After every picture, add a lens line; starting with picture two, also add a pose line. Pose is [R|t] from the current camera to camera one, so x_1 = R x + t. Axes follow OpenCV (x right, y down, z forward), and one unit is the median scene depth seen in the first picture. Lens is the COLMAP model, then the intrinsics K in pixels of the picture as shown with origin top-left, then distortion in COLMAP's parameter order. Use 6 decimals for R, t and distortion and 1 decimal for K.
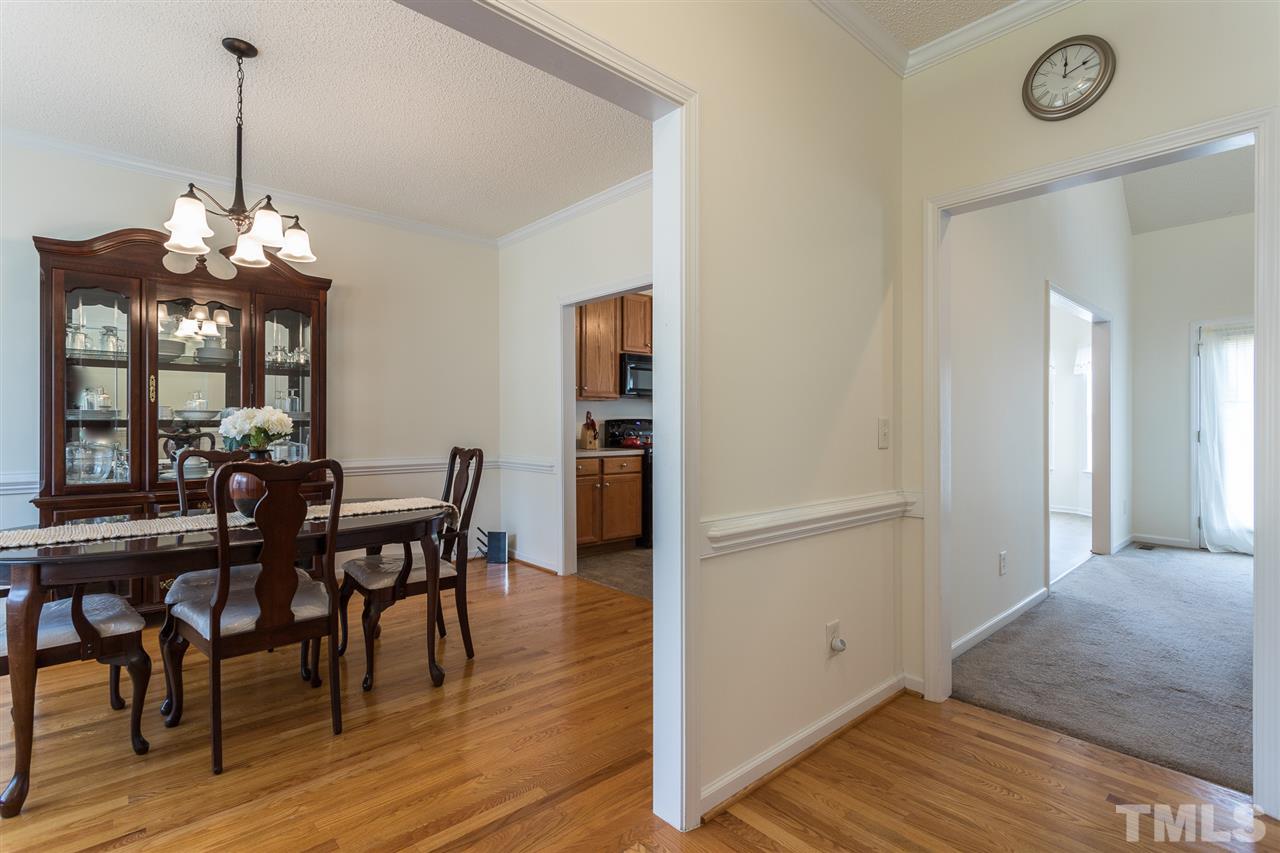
lens RADIAL K [[616.4, 0, 640.2], [0, 616.4, 421.9], [0, 0, 1]] dist [-0.001758, 0.000054]
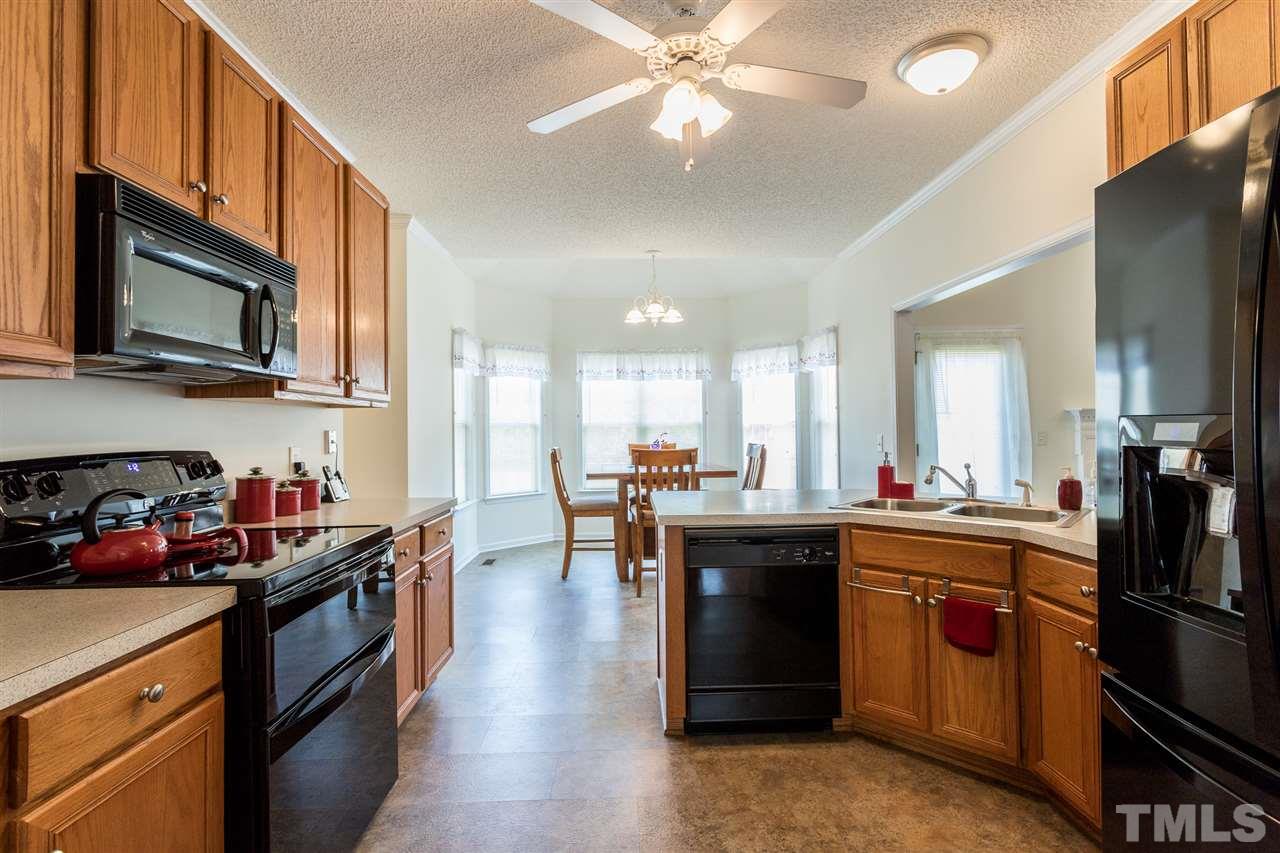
lens RADIAL K [[616.4, 0, 640.2], [0, 616.4, 421.9], [0, 0, 1]] dist [-0.001758, 0.000054]
pose [[0.649816, 0.002188, 0.760088, -0.104882], [0.010008, 0.999885, -0.011434, -0.020396], [-0.760025, 0.015037, 0.649719, 1.033101]]
